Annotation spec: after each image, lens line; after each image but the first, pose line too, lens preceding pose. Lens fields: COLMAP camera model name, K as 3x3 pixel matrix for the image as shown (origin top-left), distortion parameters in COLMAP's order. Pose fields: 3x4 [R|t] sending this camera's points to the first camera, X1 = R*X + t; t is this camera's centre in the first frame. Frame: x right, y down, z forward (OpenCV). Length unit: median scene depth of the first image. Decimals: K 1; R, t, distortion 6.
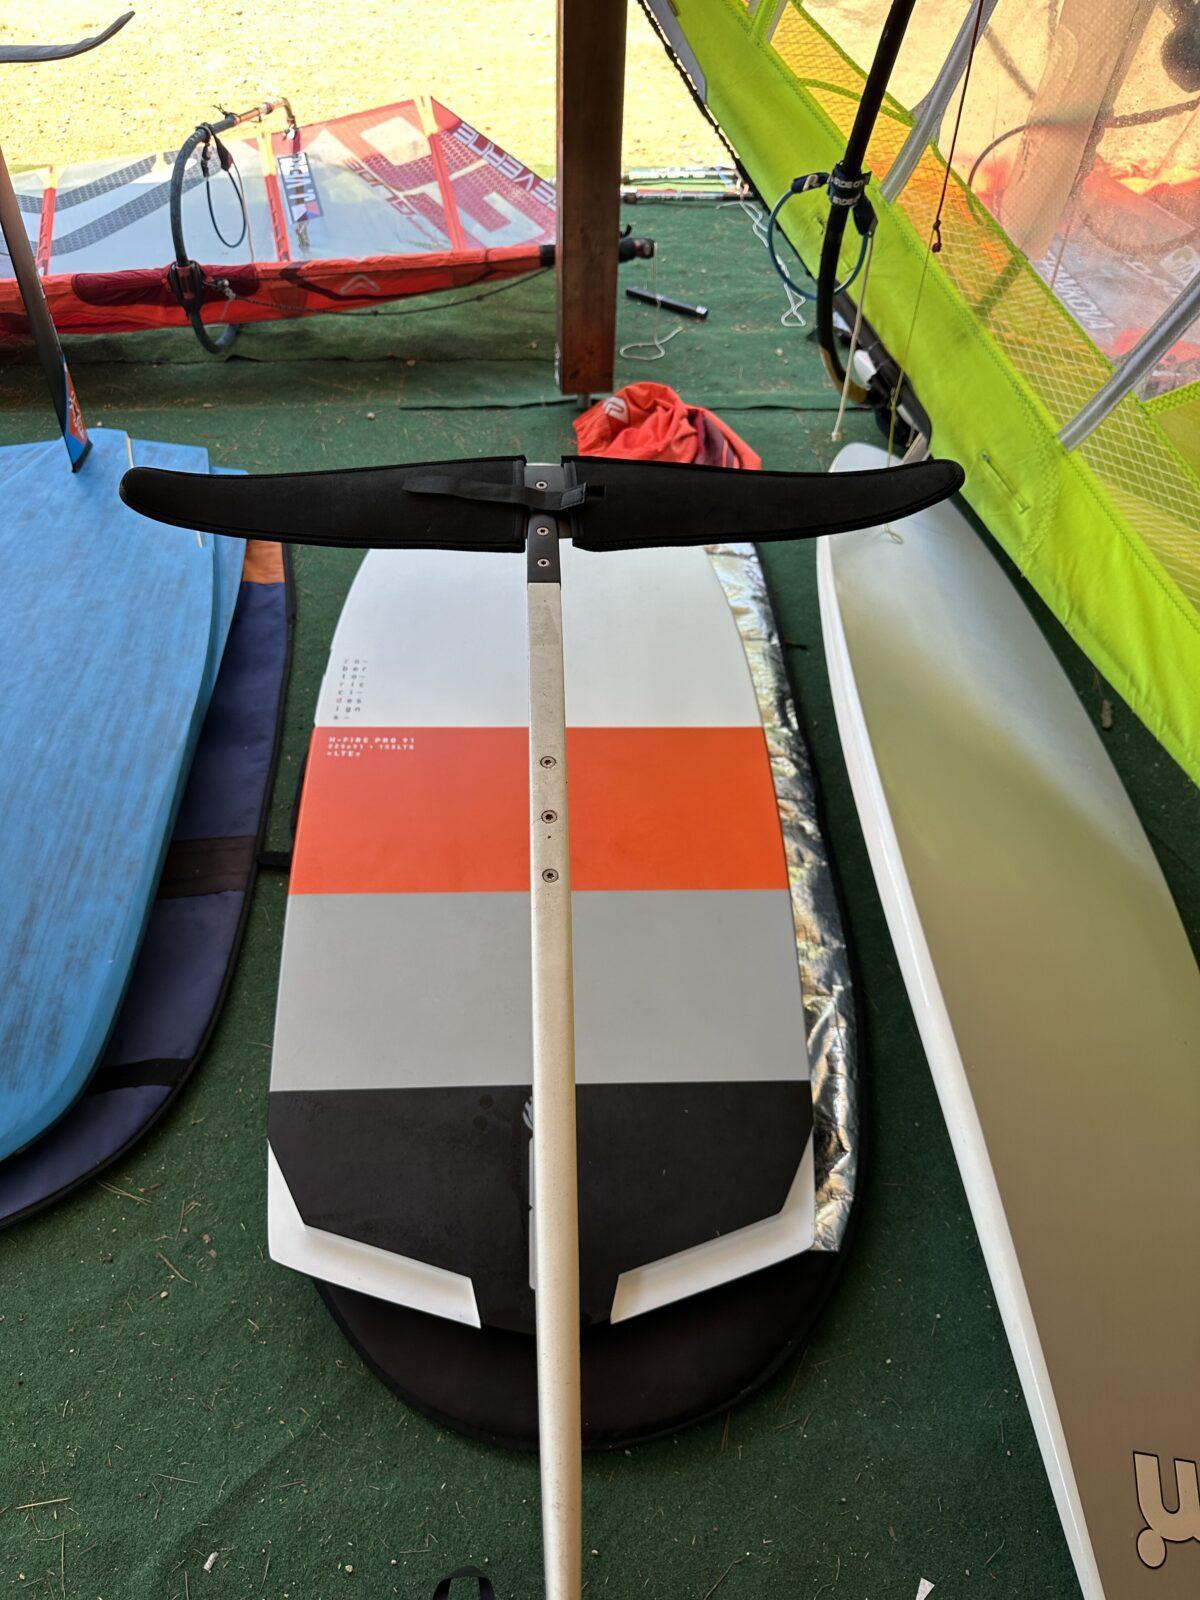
lens RADIAL K [[1182.0, 0, 597.3], [0, 1182.0, 804.5], [0, 0, 1]] dist [-0.030828, -0.001800]
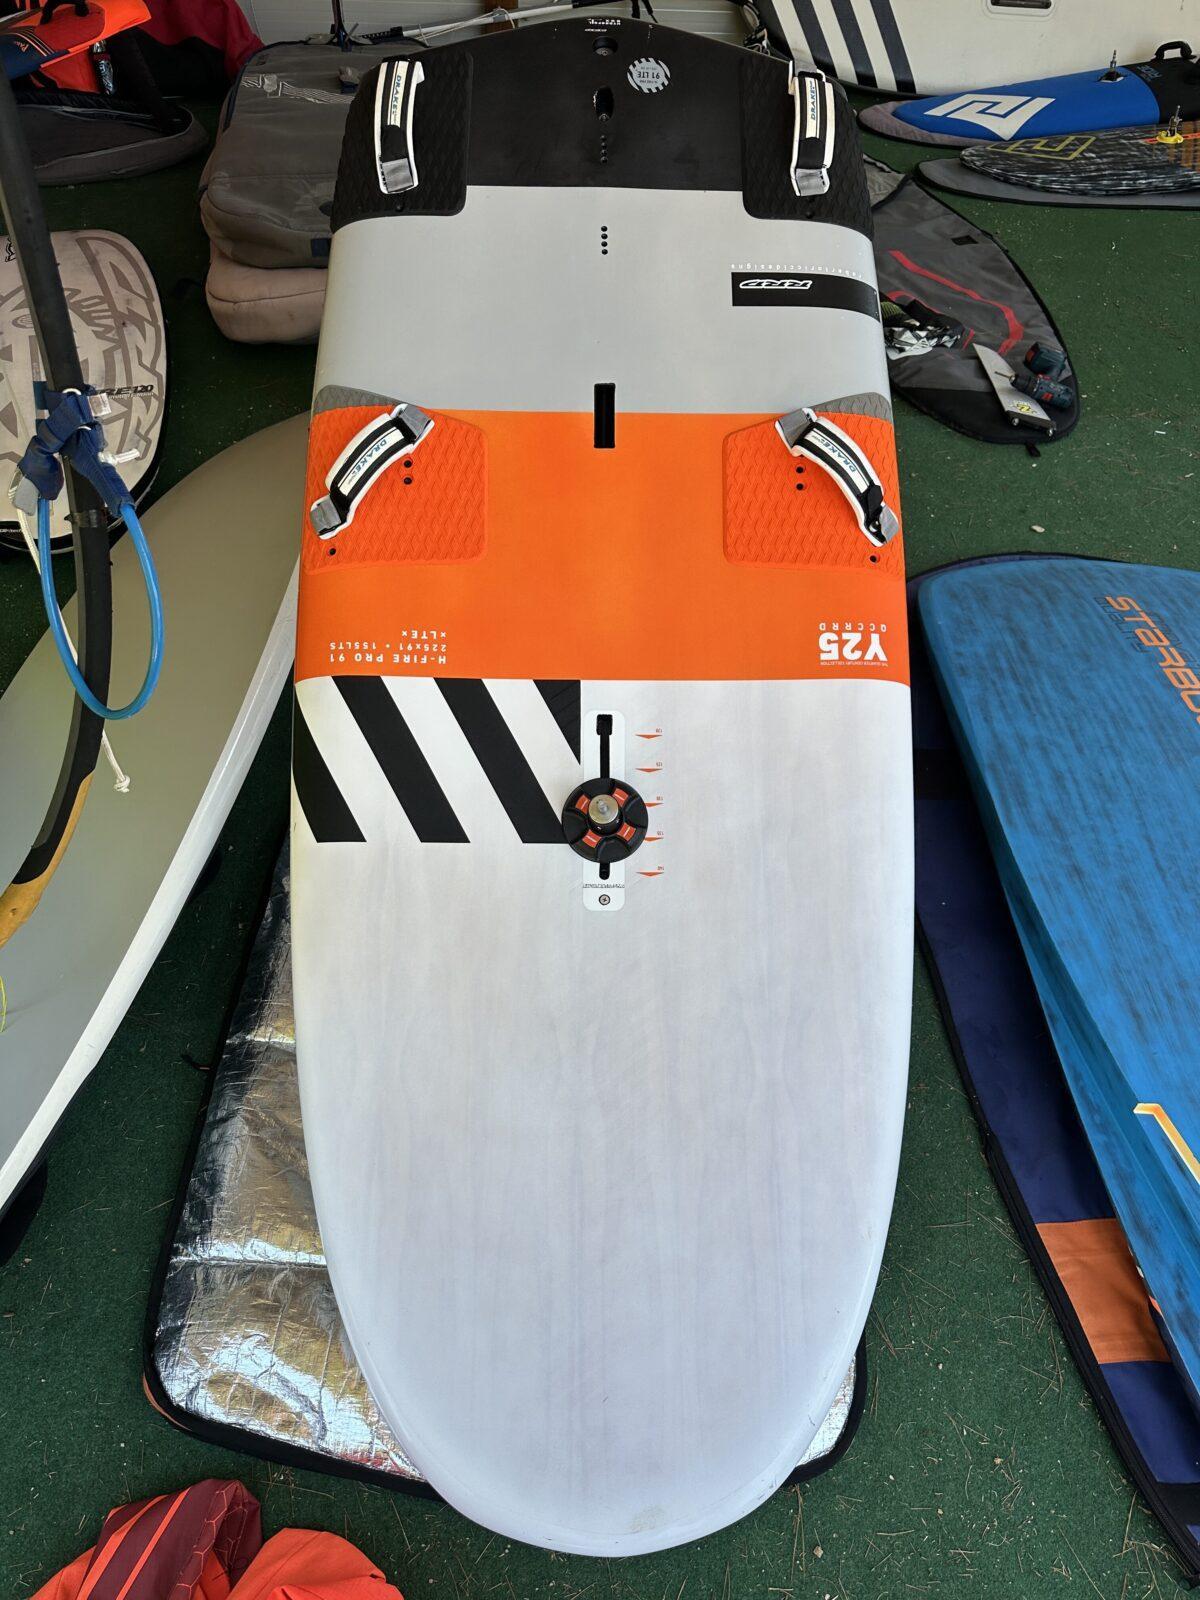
lens RADIAL K [[1182.0, 0, 596.7], [0, 1182.0, 800.3], [0, 0, 1]] dist [-0.030828, -0.001800]
pose [[-0.997973, -0.062524, -0.011838, -0.028840], [-0.009962, -0.030233, 0.999493, -0.817144], [-0.062850, 0.997585, 0.029549, 0.840035]]
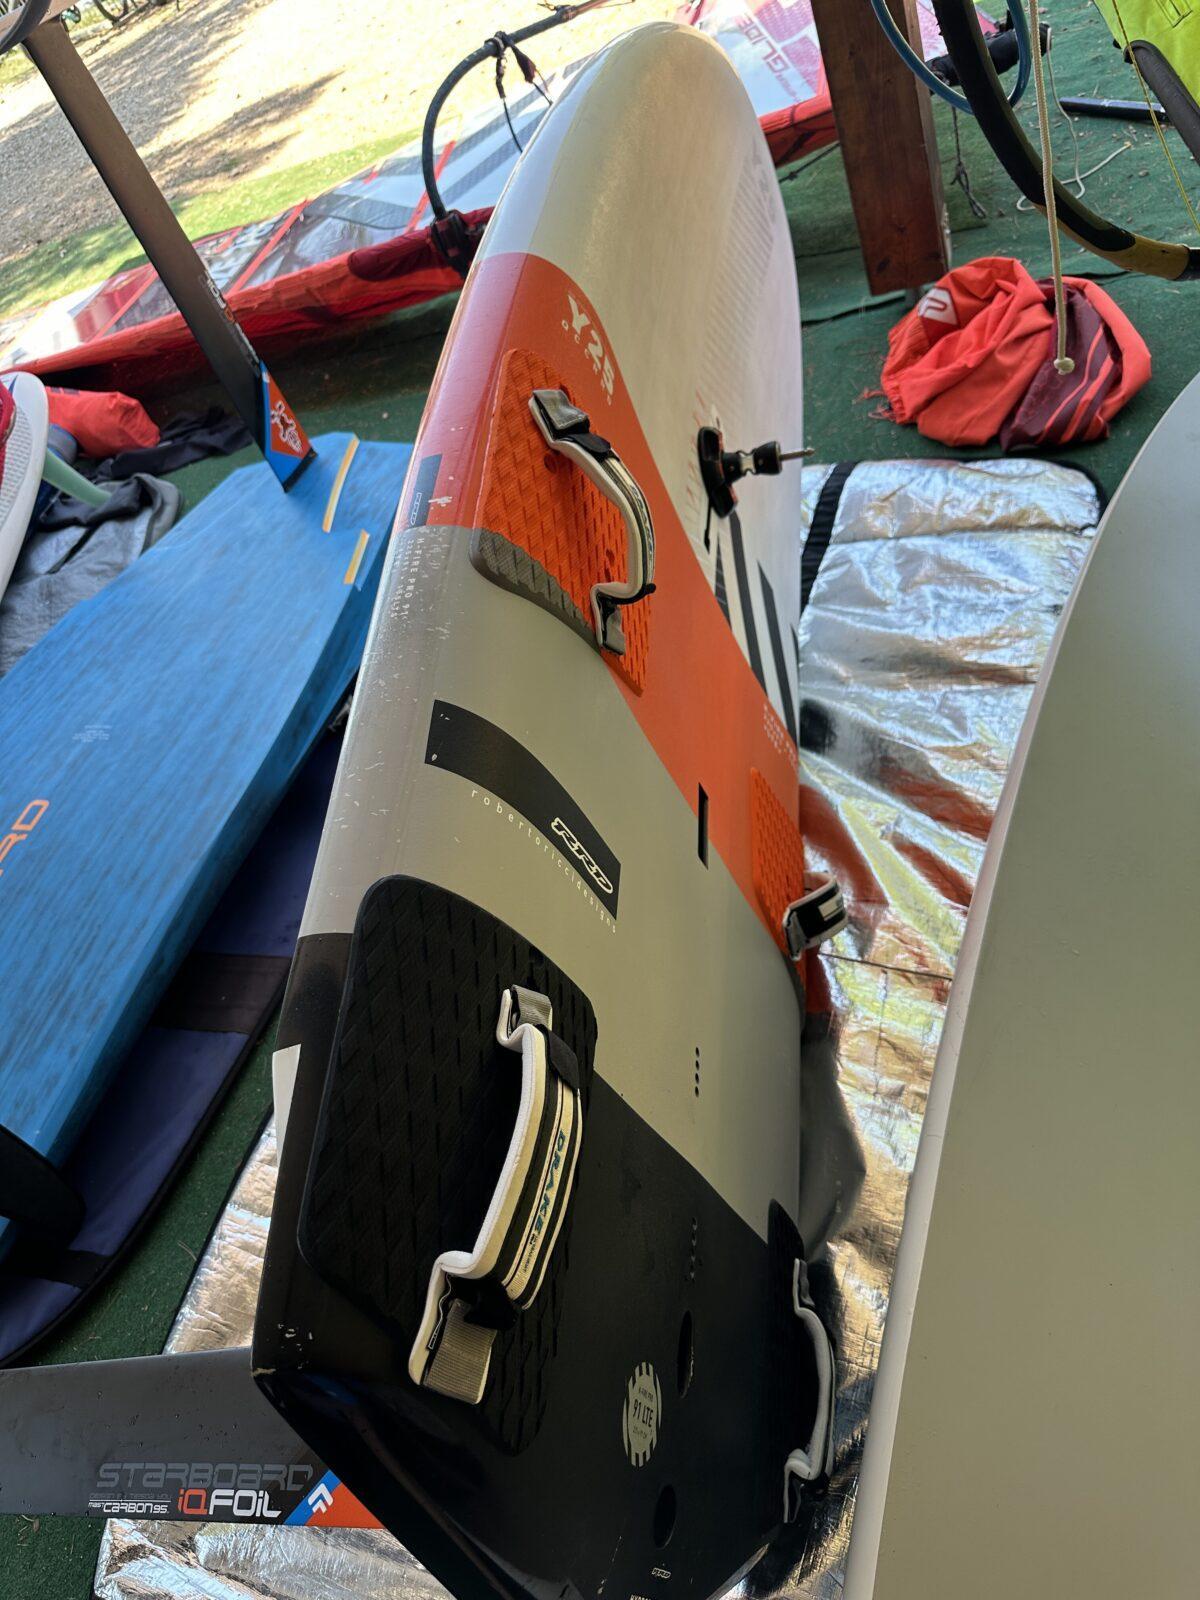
lens RADIAL K [[1182.0, 0, 594.9], [0, 1182.0, 792.8], [0, 0, 1]] dist [-0.030828, -0.001800]
pose [[0.842382, 0.049781, -0.536577, 0.283762], [0.001184, 0.995551, 0.094222, -0.144934], [0.538880, -0.080006, 0.838575, 0.363003]]
